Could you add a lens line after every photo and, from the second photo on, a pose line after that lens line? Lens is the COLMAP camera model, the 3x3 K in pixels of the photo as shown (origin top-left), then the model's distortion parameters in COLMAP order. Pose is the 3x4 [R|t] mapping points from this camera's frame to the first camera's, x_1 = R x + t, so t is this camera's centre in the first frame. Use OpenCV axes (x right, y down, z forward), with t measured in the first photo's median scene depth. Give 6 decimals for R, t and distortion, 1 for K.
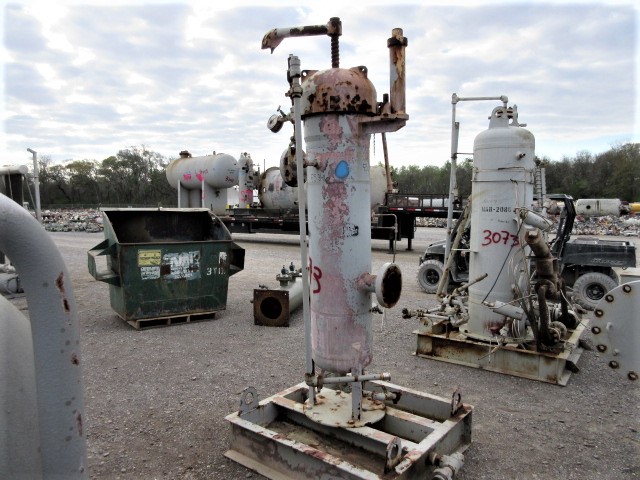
lens RADIAL K [[475.6, 0, 318.8], [0, 475.6, 240.6], [0, 0, 1]] dist [0.000342, -0.000310]
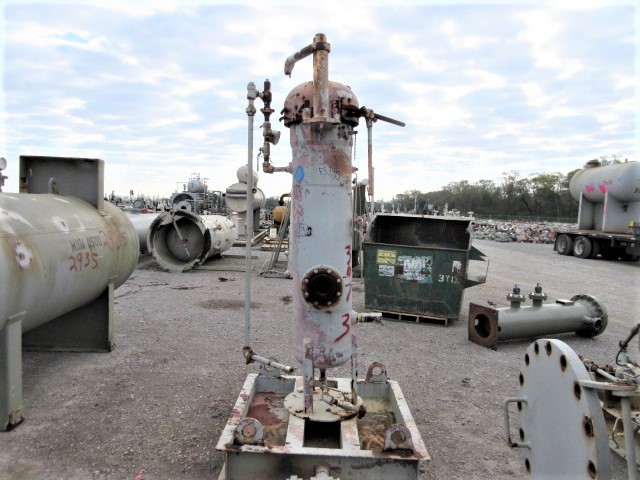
lens RADIAL K [[475.6, 0, 318.8], [0, 475.6, 240.6], [0, 0, 1]] dist [0.000342, -0.000310]
pose [[0.615194, 0.081019, -0.784202, 0.428618], [-0.102329, 0.994497, 0.022470, -0.012148], [0.781707, 0.066423, 0.620099, 0.167702]]
